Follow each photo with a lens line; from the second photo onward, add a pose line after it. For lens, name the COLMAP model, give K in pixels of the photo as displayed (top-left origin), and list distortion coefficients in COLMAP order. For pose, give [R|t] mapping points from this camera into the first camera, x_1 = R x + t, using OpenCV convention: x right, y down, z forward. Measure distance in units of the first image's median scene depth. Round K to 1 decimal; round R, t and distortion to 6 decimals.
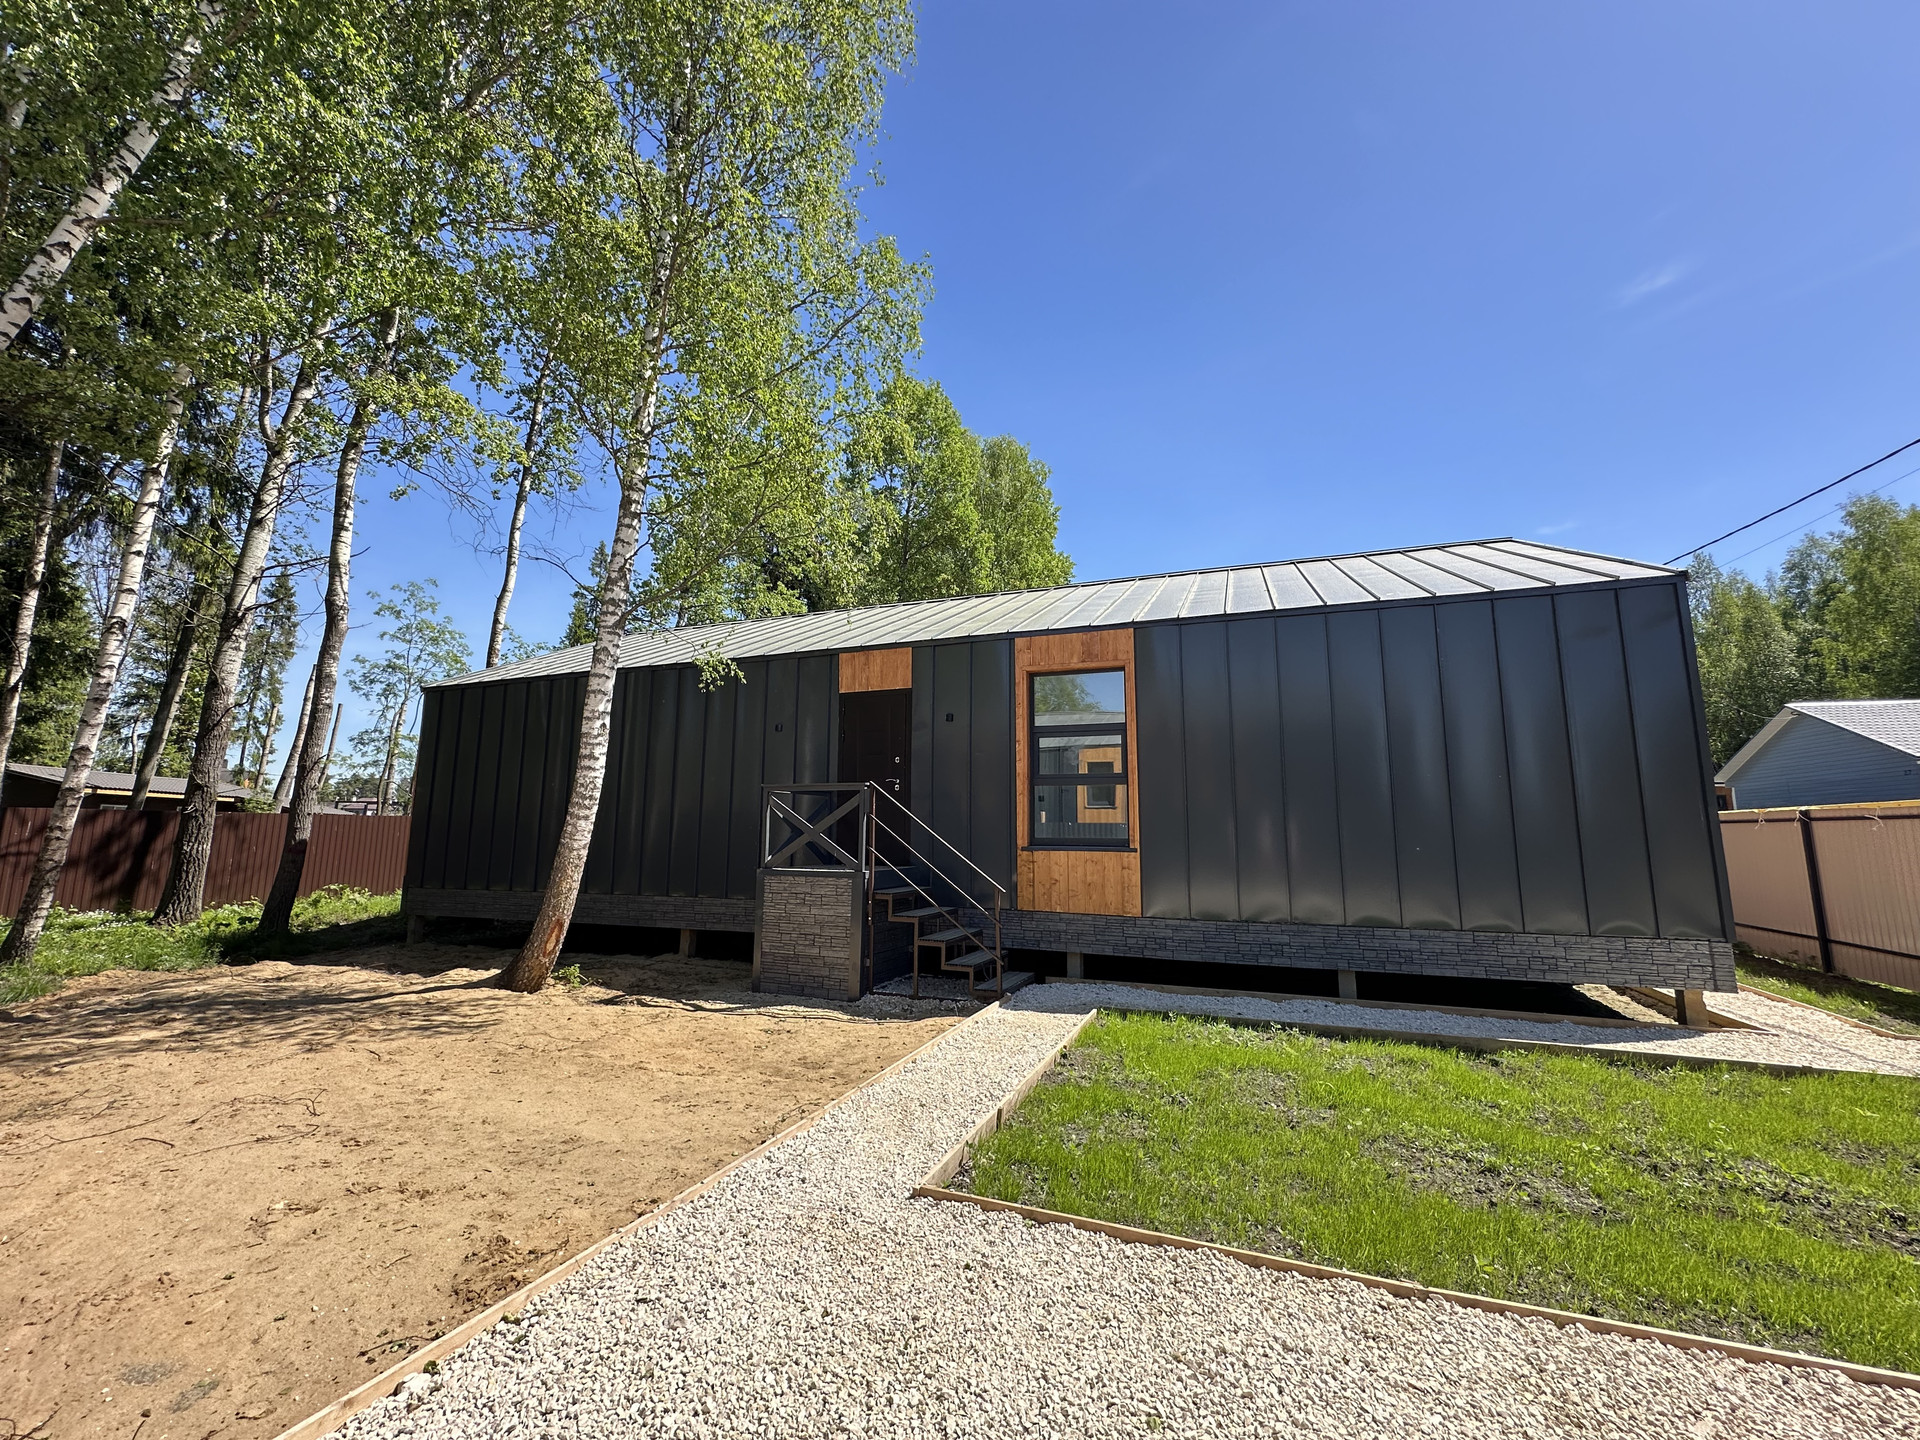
lens RADIAL K [[764.6, 0, 956.4], [0, 764.6, 714.9], [0, 0, 1]] dist [-0.000995, 0.000536]
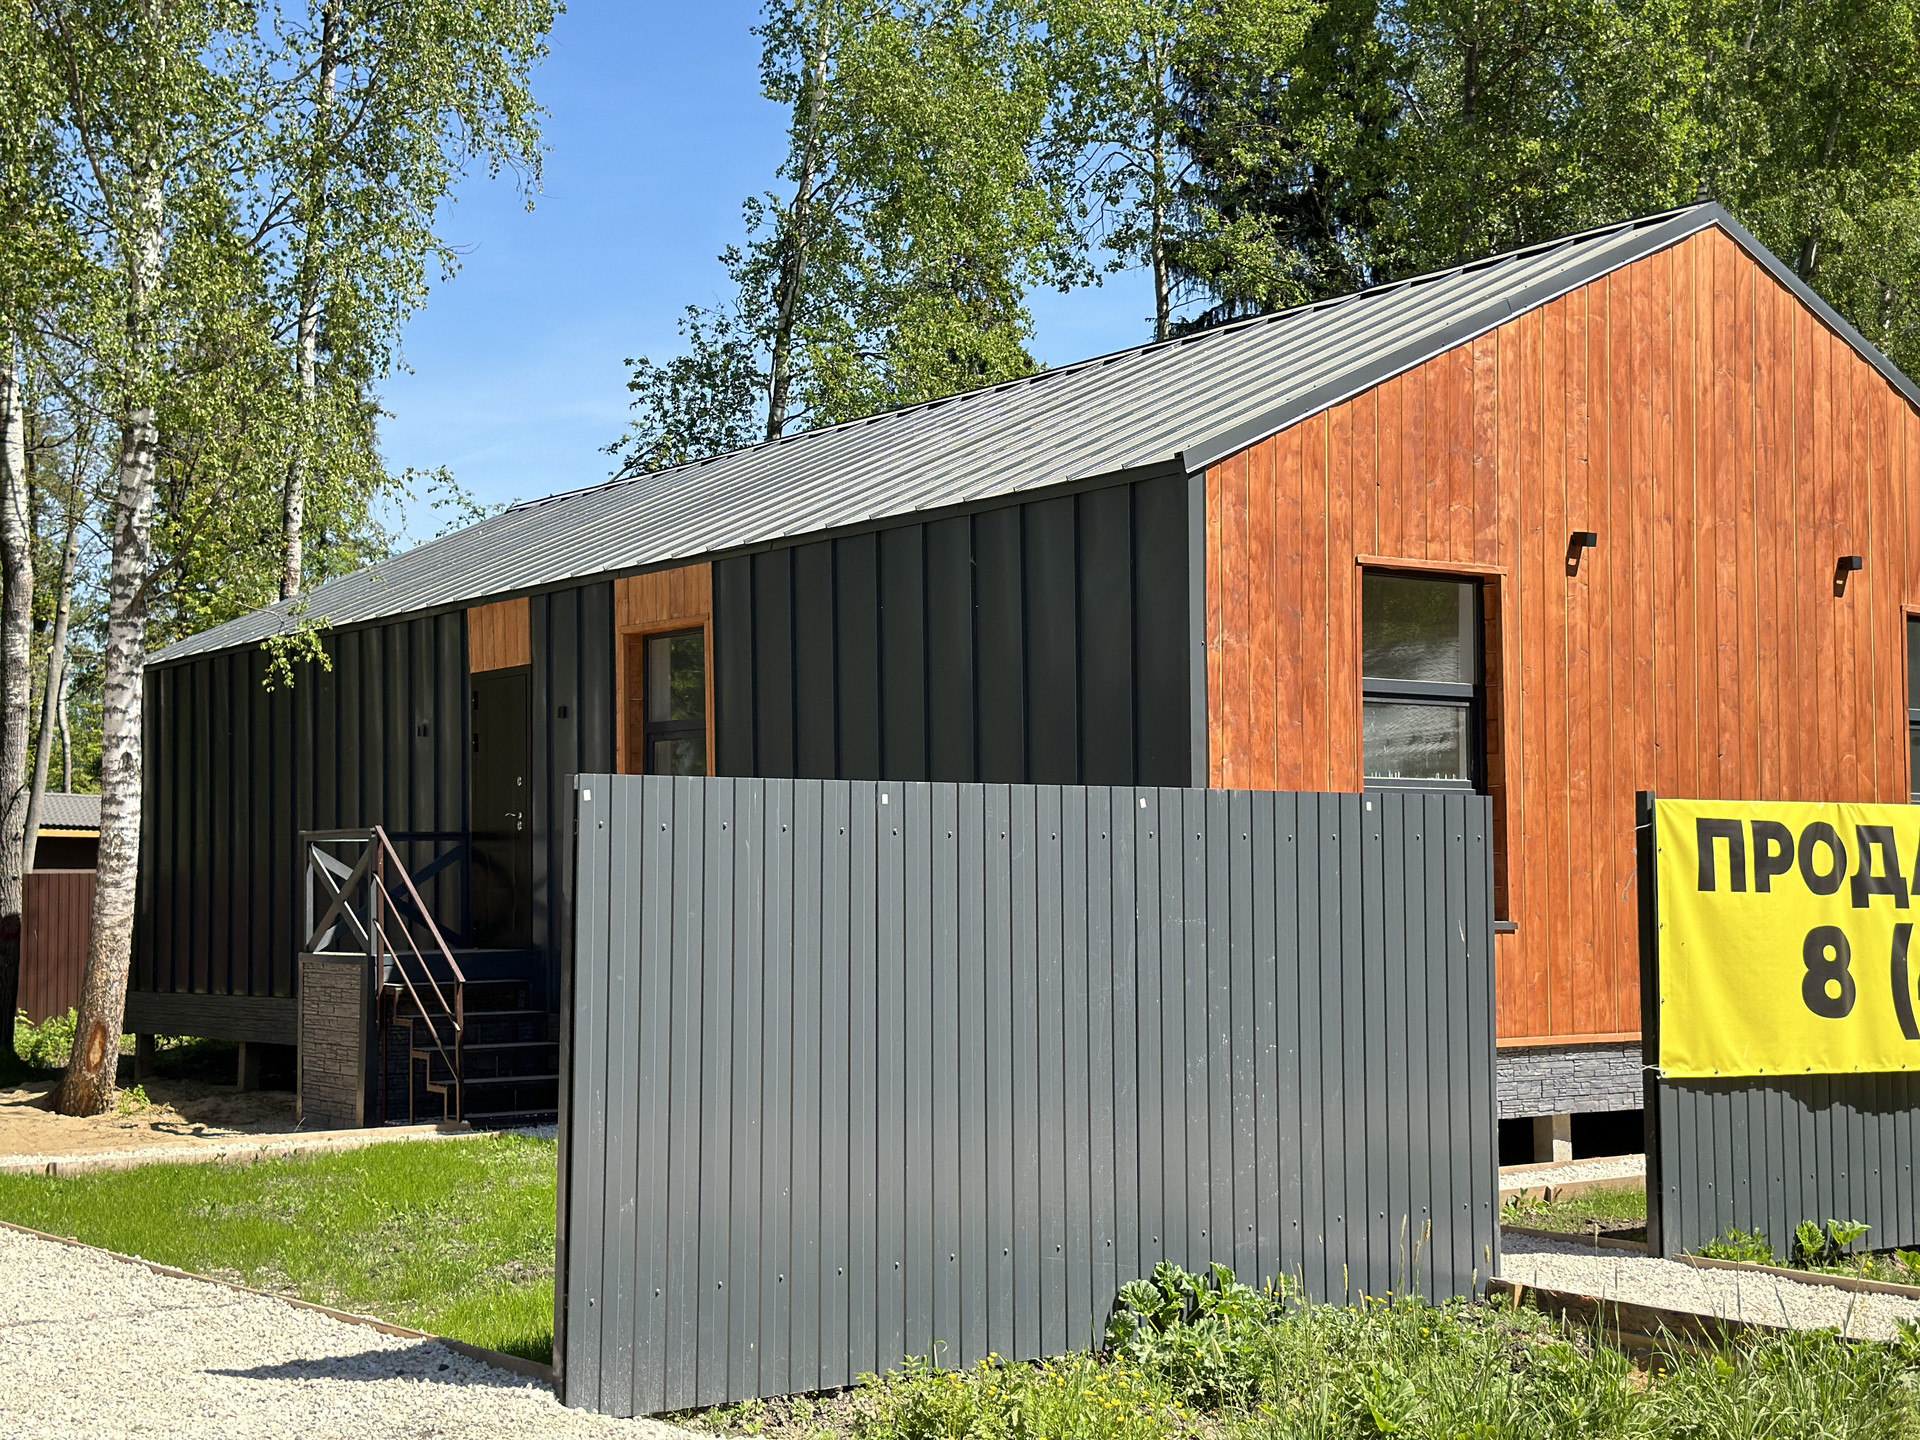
lens RADIAL K [[2654.4, 0, 960.0], [0, 2654.4, 720.0], [0, 0, 1]] dist [0.129747, -0.037006]
pose [[0.835479, -0.043479, -0.547800, 1.521848], [0.092164, 0.993831, 0.061685, -0.099447], [0.541739, -0.102024, 0.834332, -0.647569]]
